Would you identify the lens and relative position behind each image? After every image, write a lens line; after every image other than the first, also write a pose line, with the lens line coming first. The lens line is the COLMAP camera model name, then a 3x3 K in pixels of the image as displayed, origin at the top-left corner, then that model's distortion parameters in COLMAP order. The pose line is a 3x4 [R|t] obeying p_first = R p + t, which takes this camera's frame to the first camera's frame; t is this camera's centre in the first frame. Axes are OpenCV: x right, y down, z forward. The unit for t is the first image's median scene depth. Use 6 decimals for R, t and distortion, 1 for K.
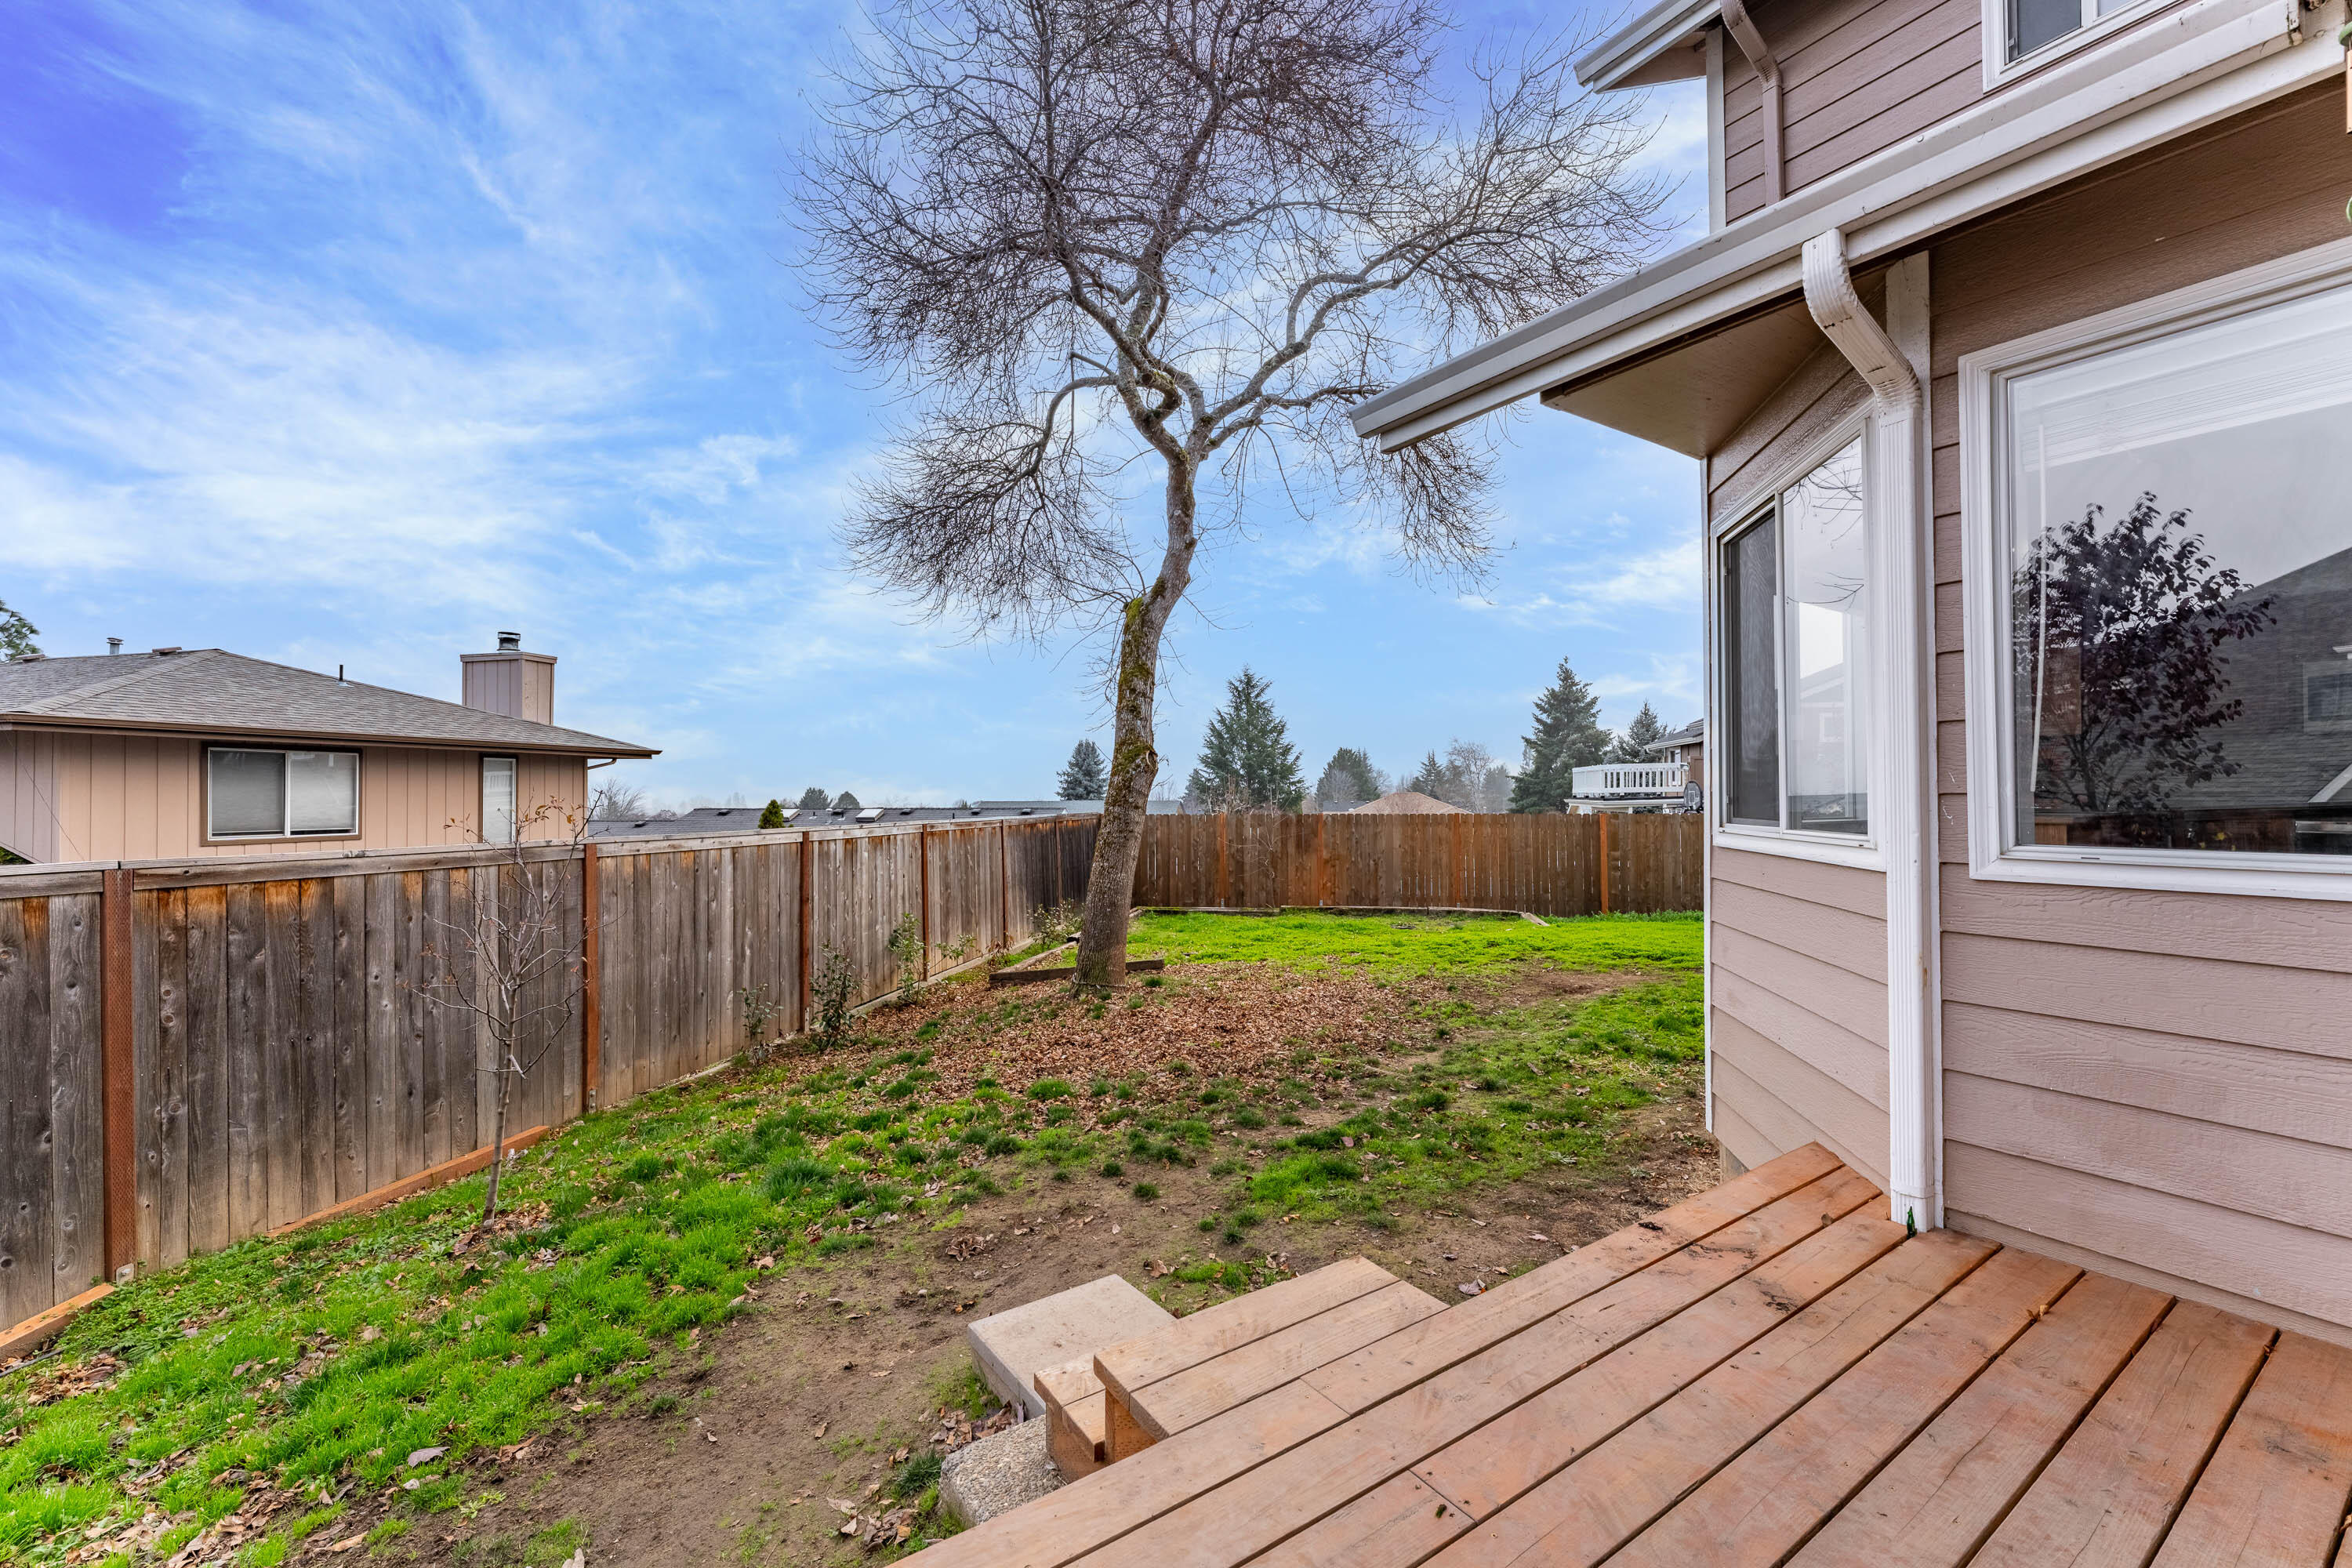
lens RADIAL K [[940.6, 0, 1176.0], [0, 940.6, 784.0], [0, 0, 1]] dist [-0.000515, -0.000301]
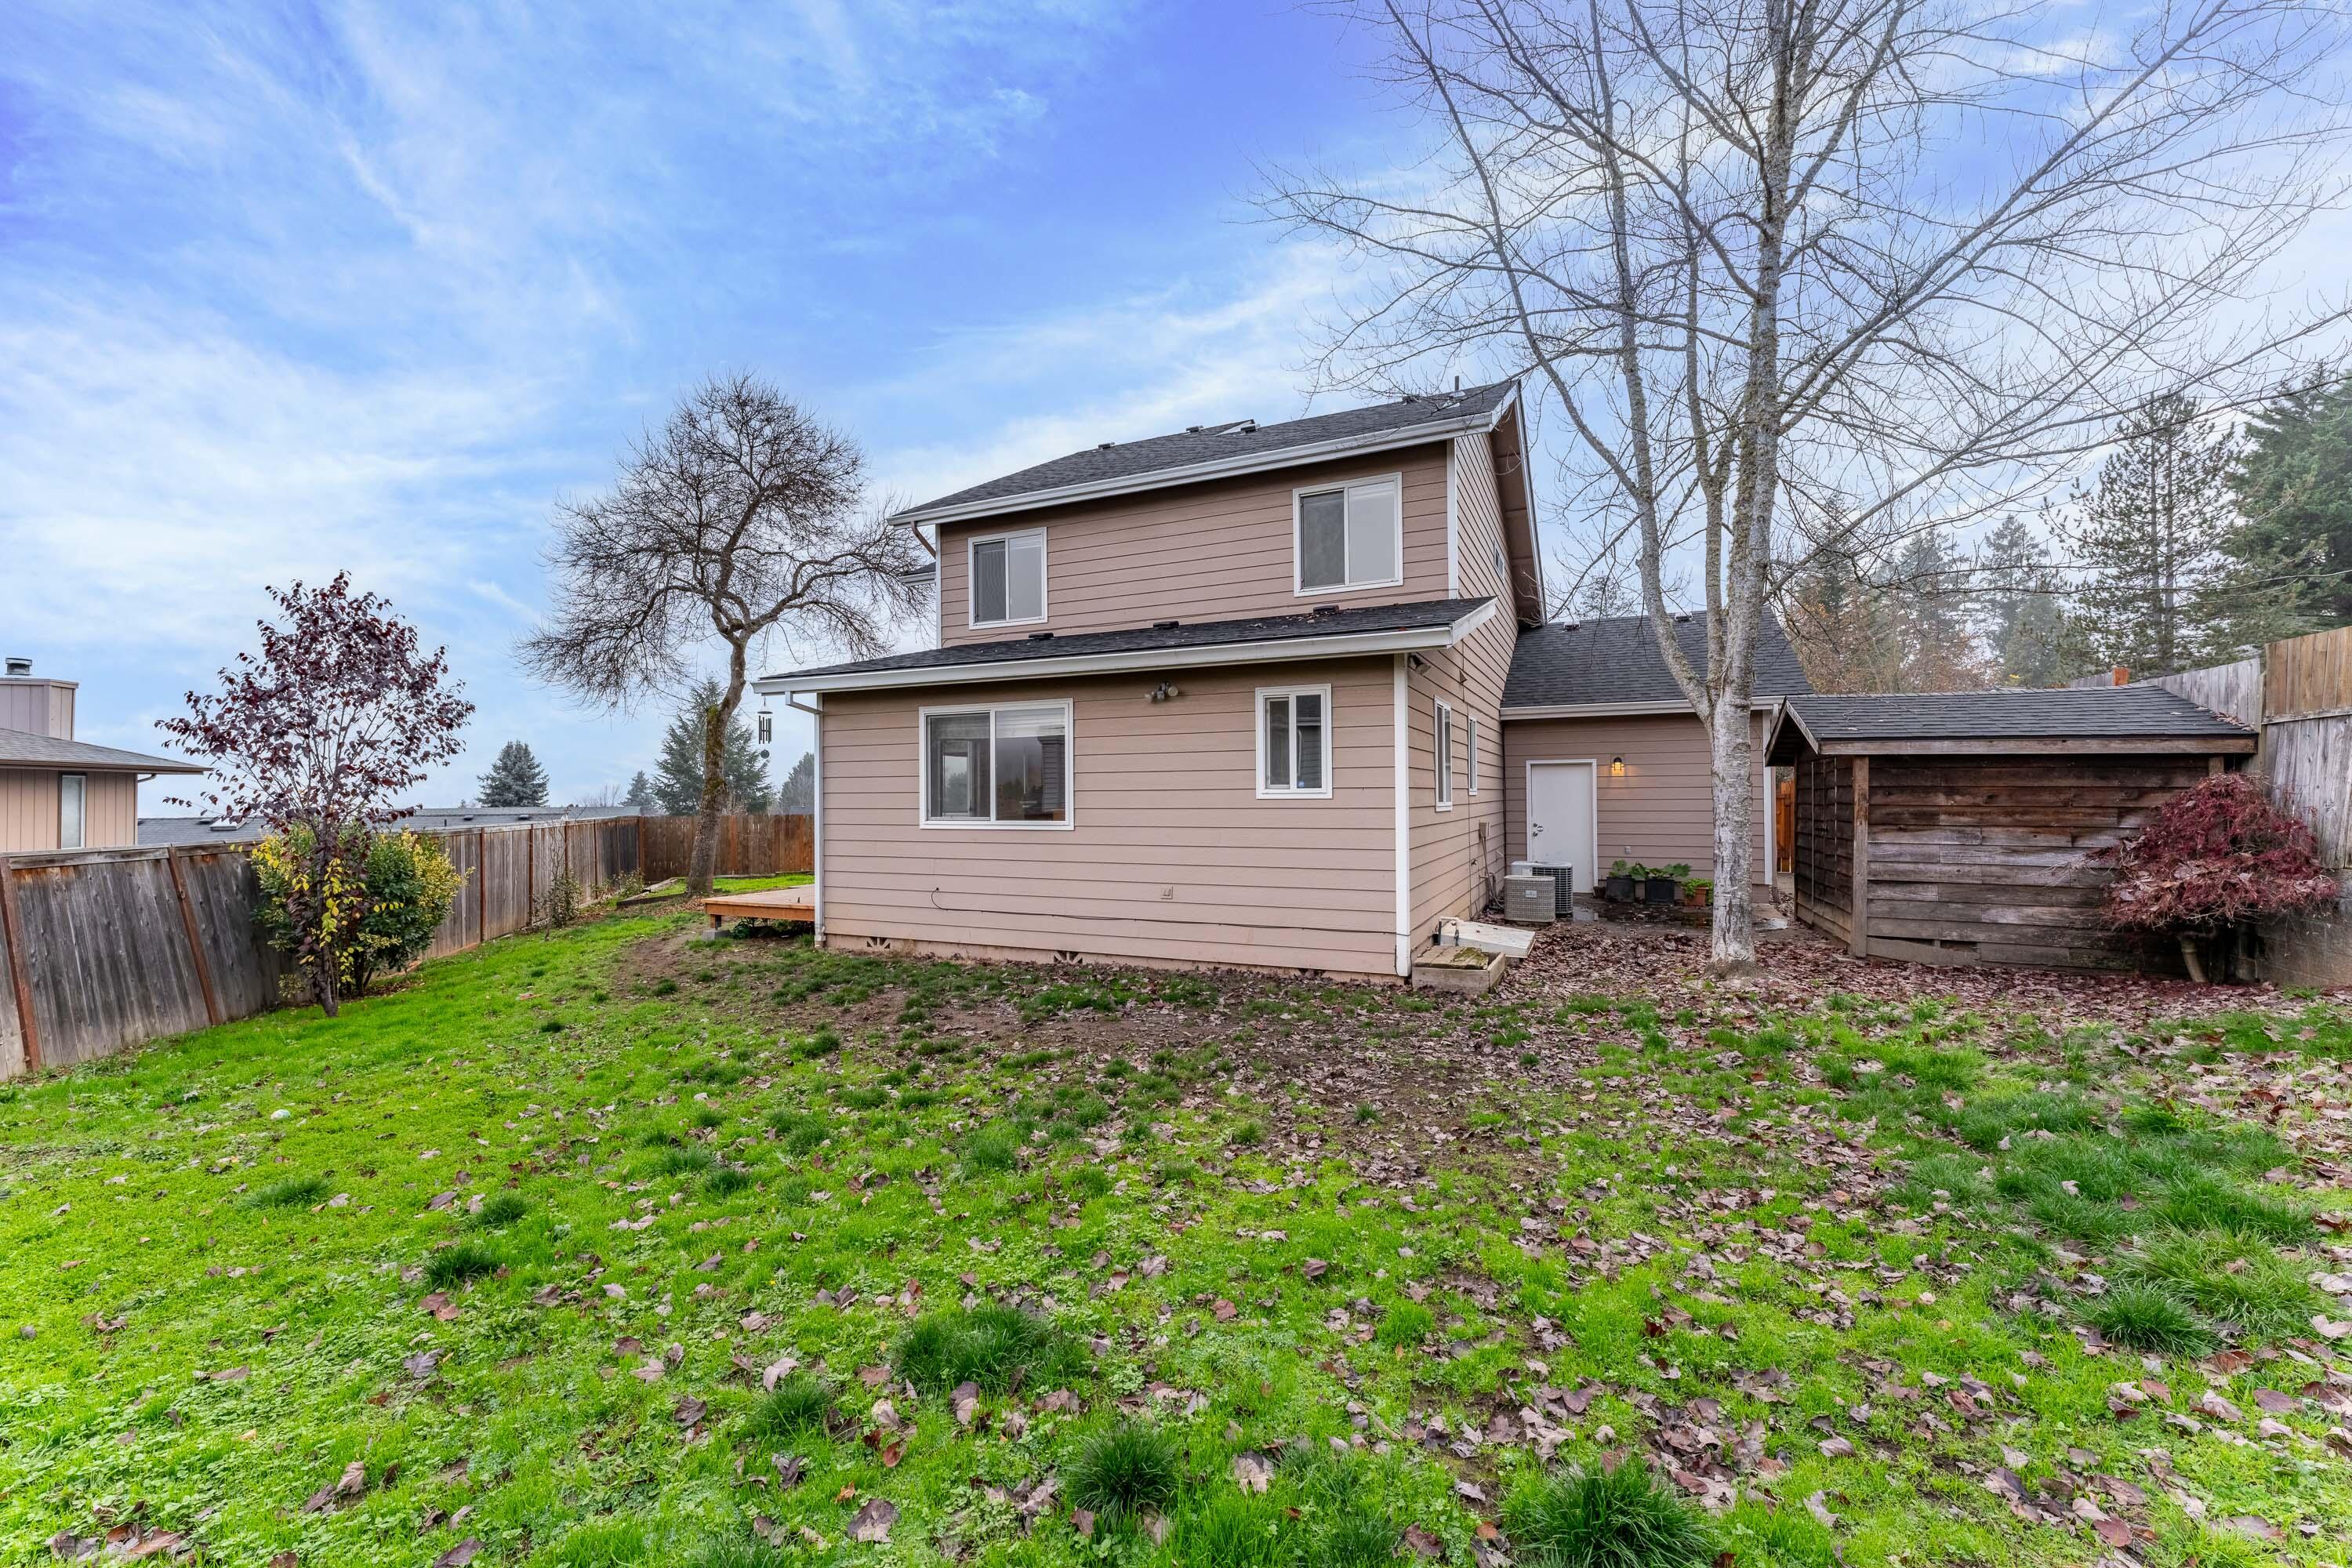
lens RADIAL K [[940.6, 0, 1176.0], [0, 940.6, 784.0], [0, 0, 1]] dist [-0.000515, -0.000301]
pose [[0.852727, 0.004182, 0.522339, -0.134283], [-0.002233, 0.999988, -0.004360, -0.013423], [-0.522351, 0.002552, 0.852727, -0.673428]]
